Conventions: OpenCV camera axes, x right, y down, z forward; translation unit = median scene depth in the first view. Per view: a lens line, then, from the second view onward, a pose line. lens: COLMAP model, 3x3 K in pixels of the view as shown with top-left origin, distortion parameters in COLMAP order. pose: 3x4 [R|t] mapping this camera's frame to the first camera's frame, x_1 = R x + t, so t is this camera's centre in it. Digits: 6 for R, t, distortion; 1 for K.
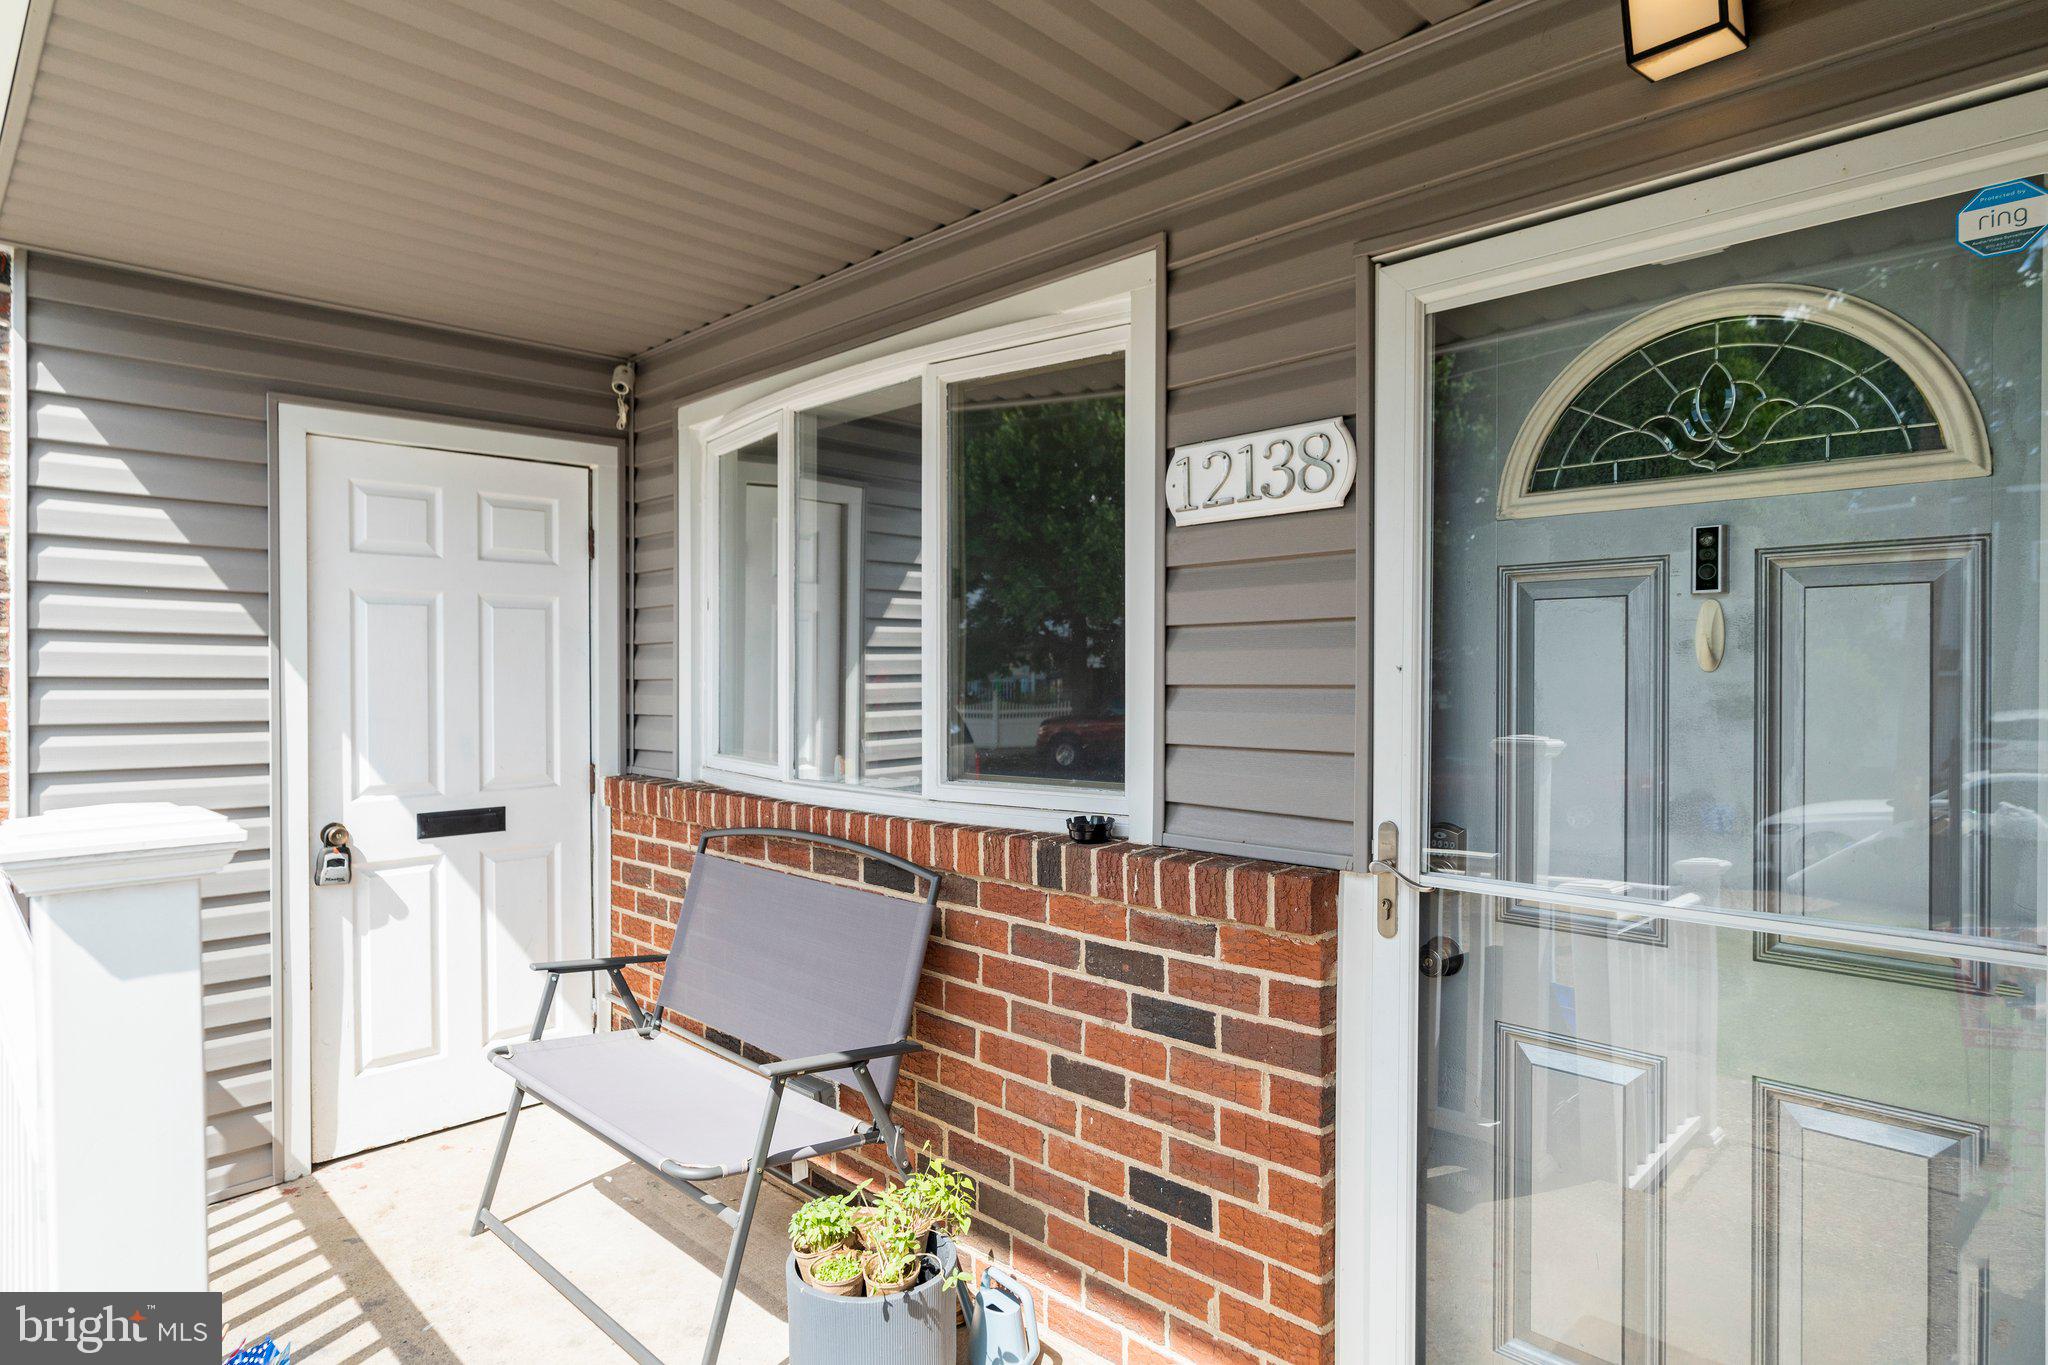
lens RADIAL K [[1128.2, 0, 1021.4], [0, 1128.2, 683.7], [0, 0, 1]] dist [0.001611, 0.000315]
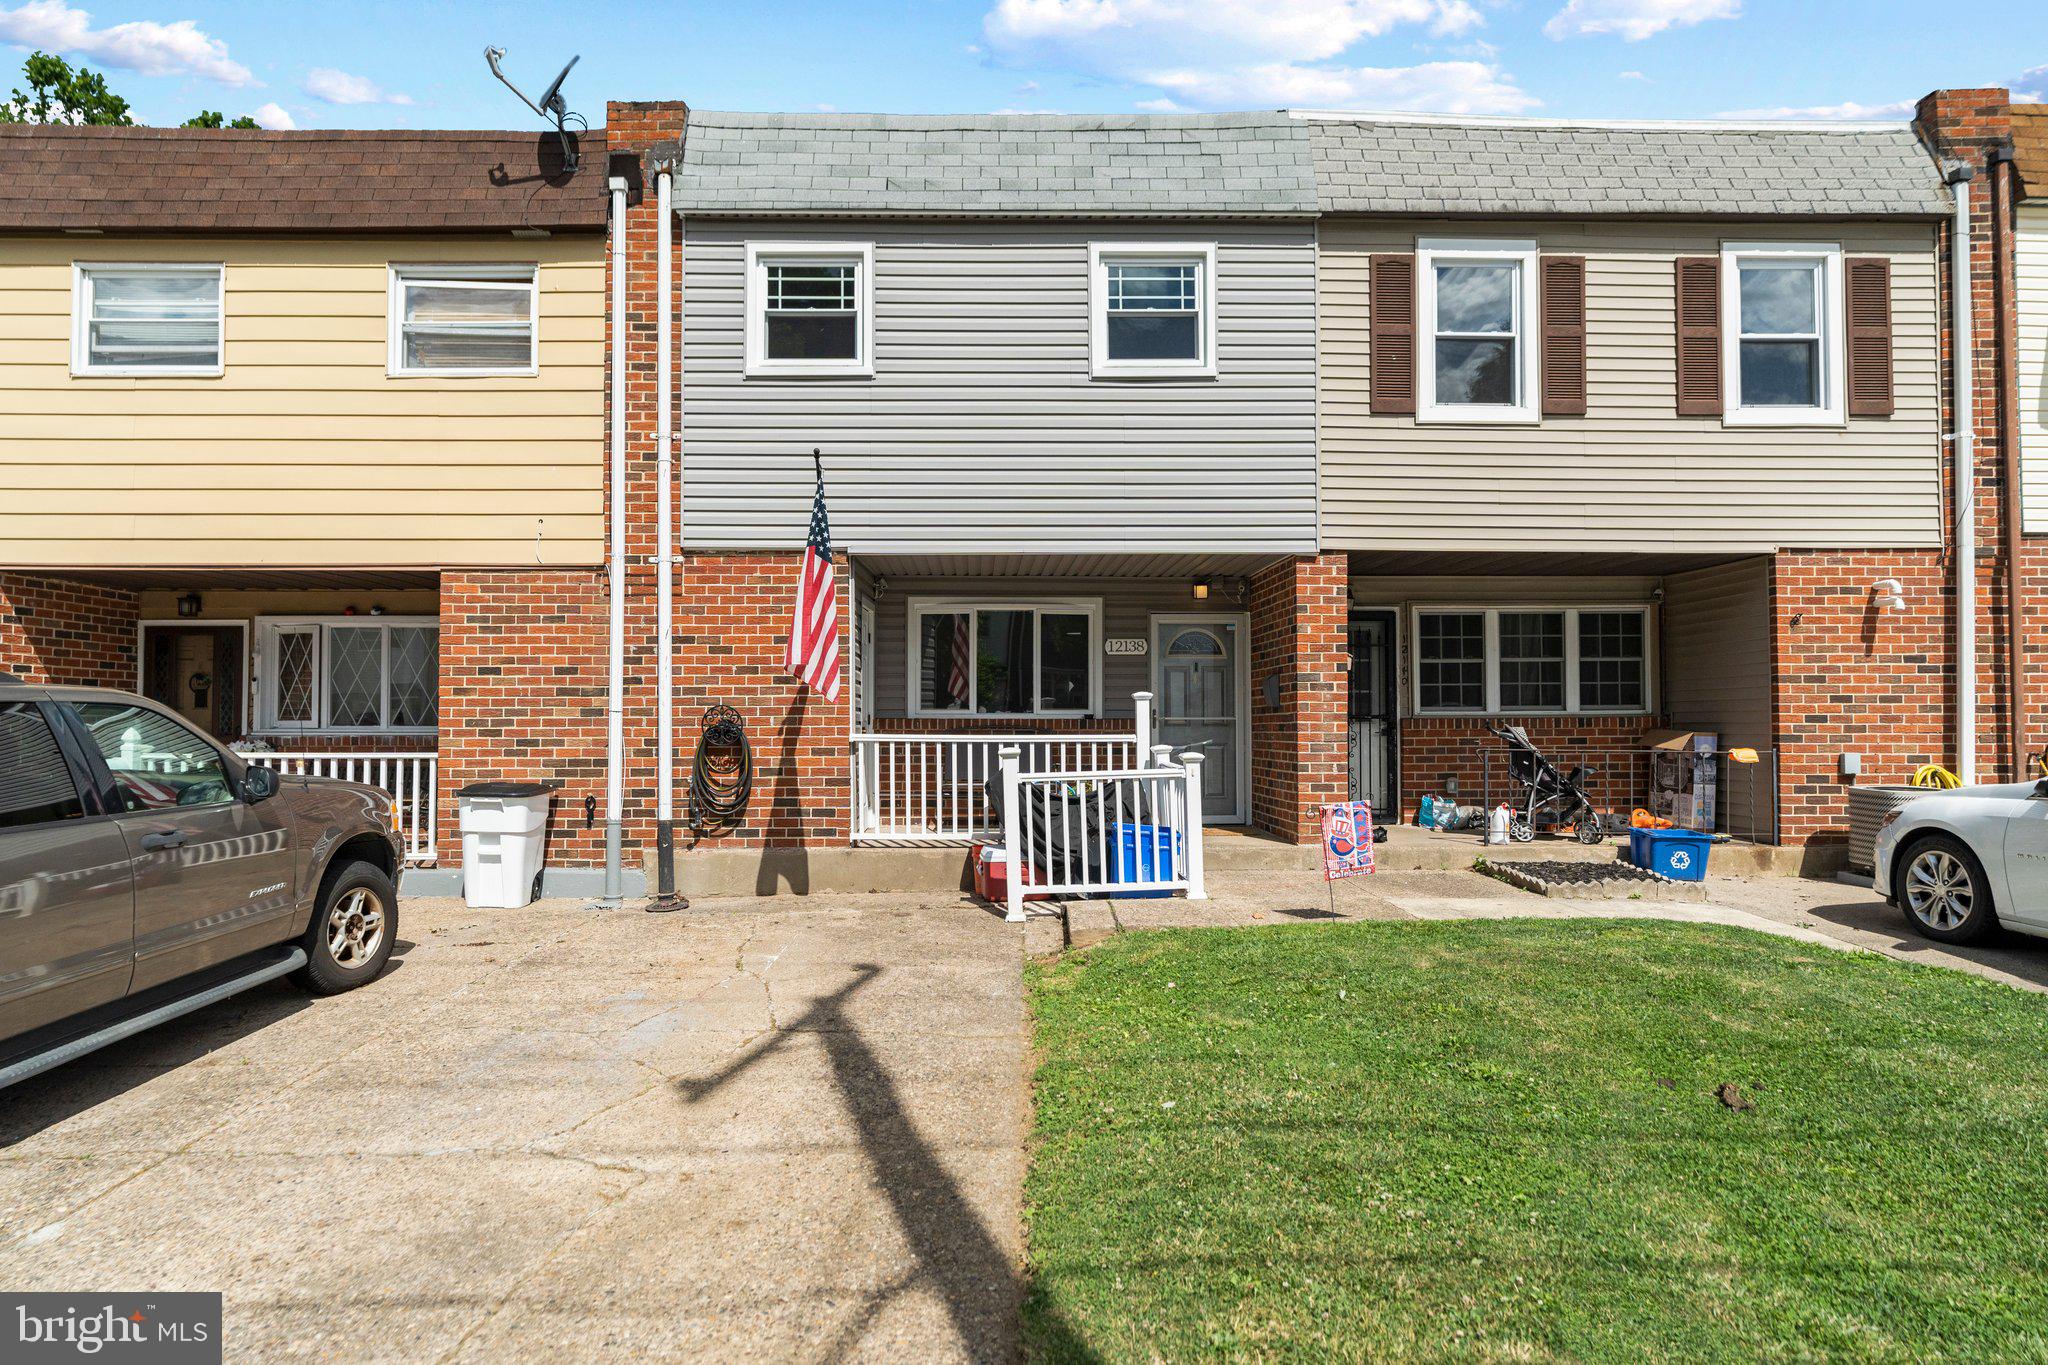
lens RADIAL K [[1222.5, 0, 1020.8], [0, 1222.5, 679.5], [0, 0, 1]] dist [-0.003252, 0.003118]
pose [[0.690345, 0.013999, 0.723345, -4.554218], [0.002392, 0.999763, -0.021632, 0.097262], [-0.723477, 0.016663, 0.690148, -2.765209]]
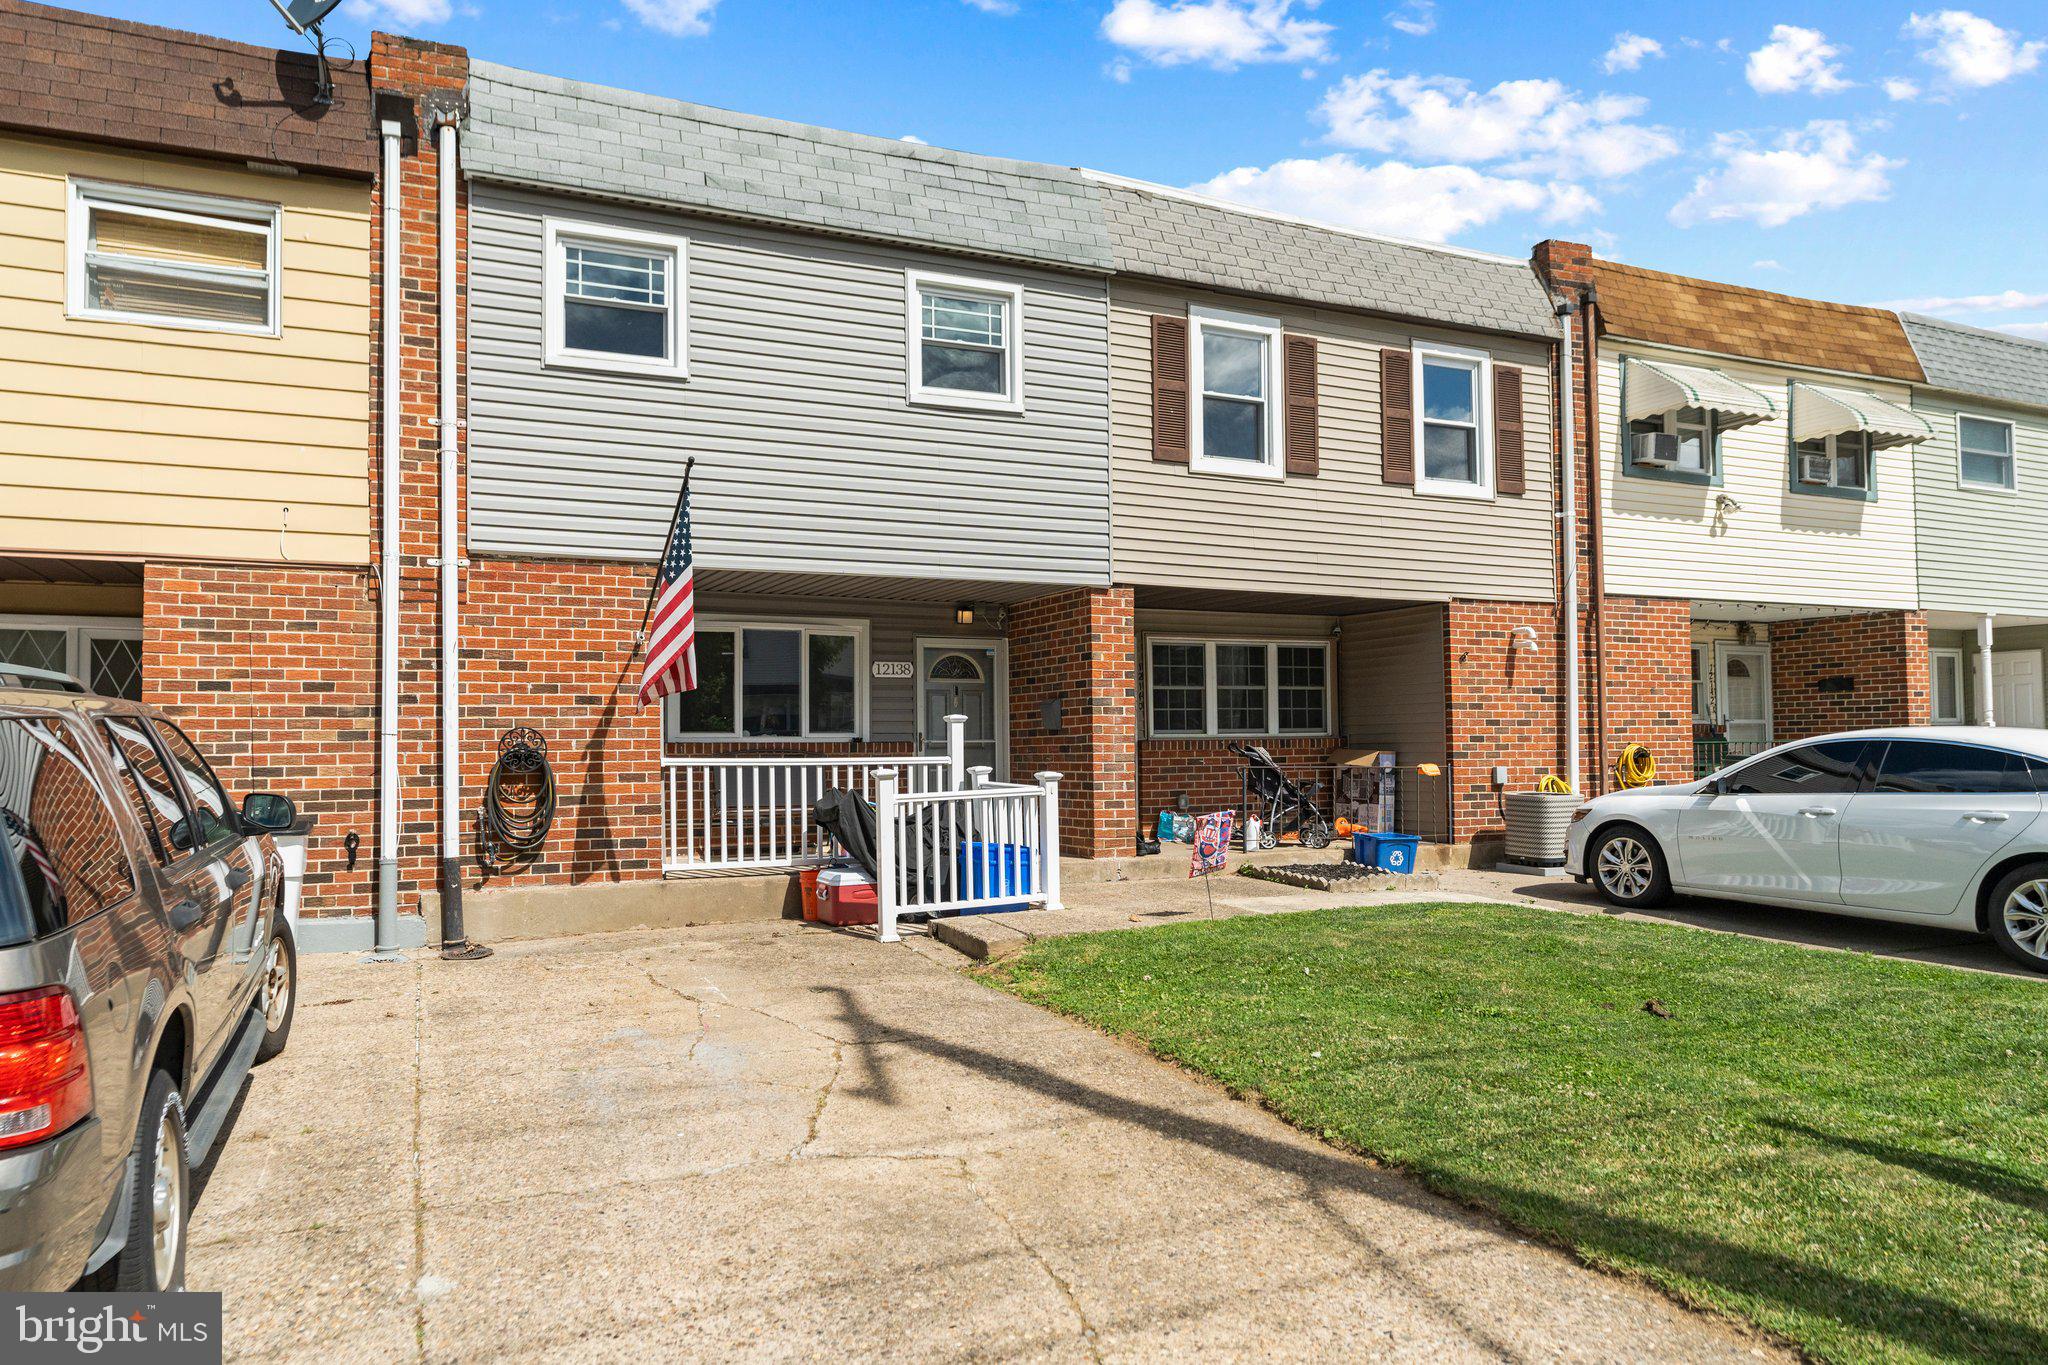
lens RADIAL K [[1313.1, 0, 1024.2], [0, 1313.1, 690.7], [0, 0, 1]] dist [-0.004569, 0.004755]
pose [[0.356683, 0.028875, 0.933779, -5.641612], [0.004236, 0.999462, -0.032524, 0.121446], [-0.934216, 0.015557, 0.356368, -1.872126]]
